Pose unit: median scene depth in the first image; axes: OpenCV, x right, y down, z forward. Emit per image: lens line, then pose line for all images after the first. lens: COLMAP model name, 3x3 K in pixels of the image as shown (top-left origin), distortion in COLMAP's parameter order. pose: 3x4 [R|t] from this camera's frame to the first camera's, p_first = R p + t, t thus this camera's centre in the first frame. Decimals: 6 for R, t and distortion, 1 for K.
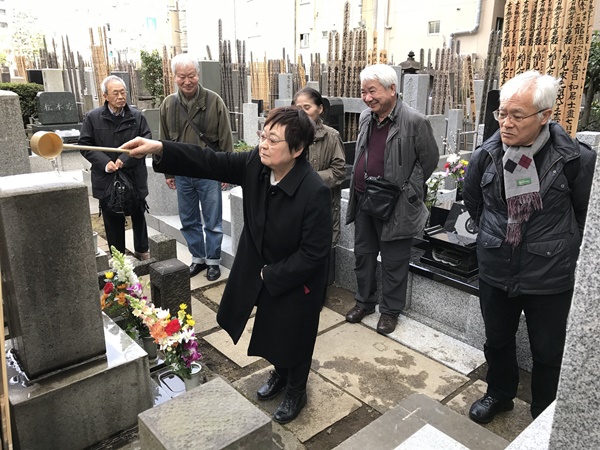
lens RADIAL K [[490.9, 0, 298.8], [0, 490.9, 211.6], [0, 0, 1]] dist [0.016697, 0.004897]
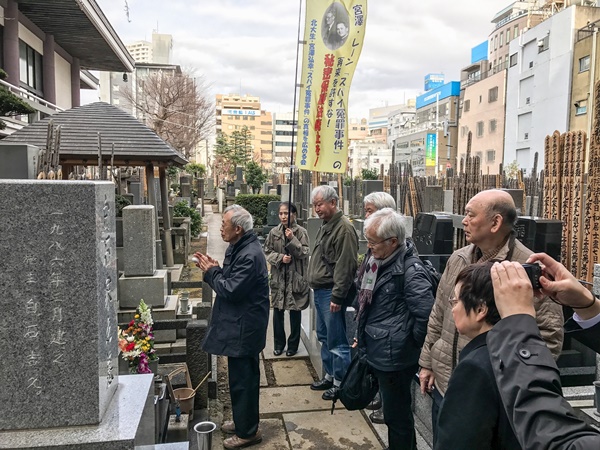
lens RADIAL K [[483.9, 0, 299.9], [0, 483.9, 211.4], [0, 0, 1]] dist [0.005430, -0.008596]
pose [[0.853346, 0.036856, -0.520040, 0.556143], [-0.146135, 0.974420, -0.170738, -0.012538], [0.500444, 0.221694, 0.836903, -0.111408]]
